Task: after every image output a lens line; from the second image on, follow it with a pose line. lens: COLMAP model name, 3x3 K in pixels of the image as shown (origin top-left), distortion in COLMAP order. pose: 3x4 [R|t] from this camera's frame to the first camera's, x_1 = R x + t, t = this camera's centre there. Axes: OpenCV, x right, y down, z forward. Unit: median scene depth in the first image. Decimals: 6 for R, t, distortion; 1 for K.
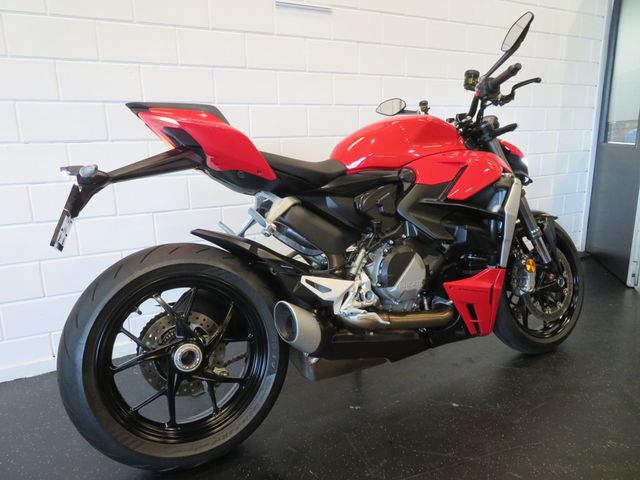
lens RADIAL K [[456.0, 0, 320.0], [0, 456.0, 240.0], [0, 0, 1]] dist [-0.003805, -0.000461]
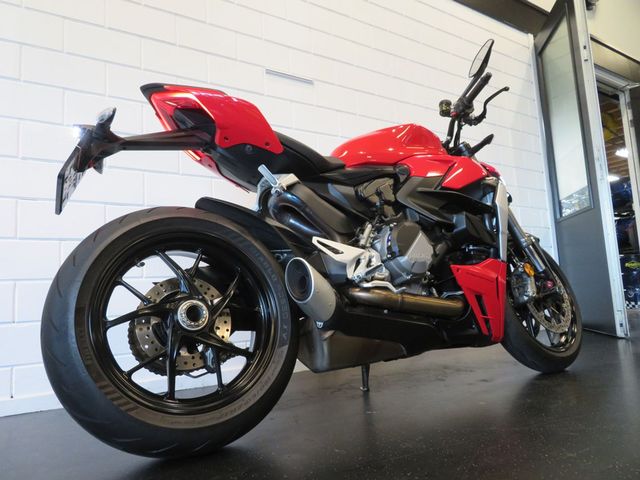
lens RADIAL K [[456.0, 0, 320.0], [0, 456.0, 240.0], [0, 0, 1]] dist [-0.003805, -0.000461]
pose [[0.996011, -0.024805, 0.085709, -0.099567], [0.051508, 0.944205, -0.325305, 0.369124], [-0.072858, 0.328422, 0.941717, 0.078214]]
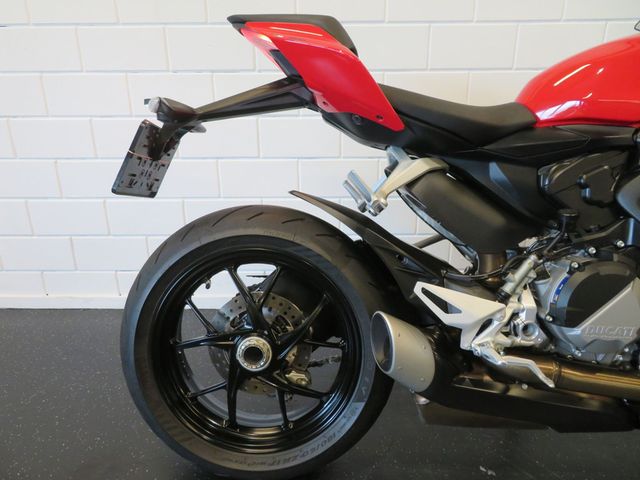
lens RADIAL K [[456.0, 0, 320.0], [0, 456.0, 240.0], [0, 0, 1]] dist [-0.003805, -0.000461]
pose [[0.877479, 0.174178, -0.446870, 0.111781], [-0.116800, 0.981280, 0.153126, -0.059893], [0.465176, -0.082170, 0.881396, 0.327270]]
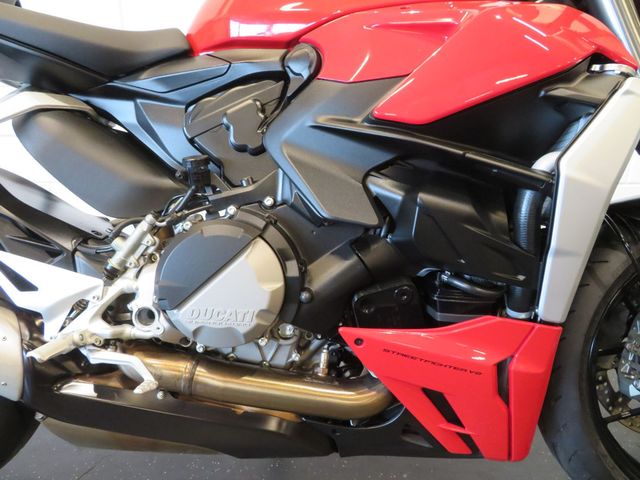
lens RADIAL K [[416.6, 0, 320.0], [0, 416.6, 240.0], [0, 0, 1]] dist [0.000154, 0.000265]
pose [[0.883988, 0.158052, -0.439983, 0.428473], [-0.130981, 0.987158, 0.091449, -0.015246], [0.448786, -0.023210, 0.893338, 0.697316]]
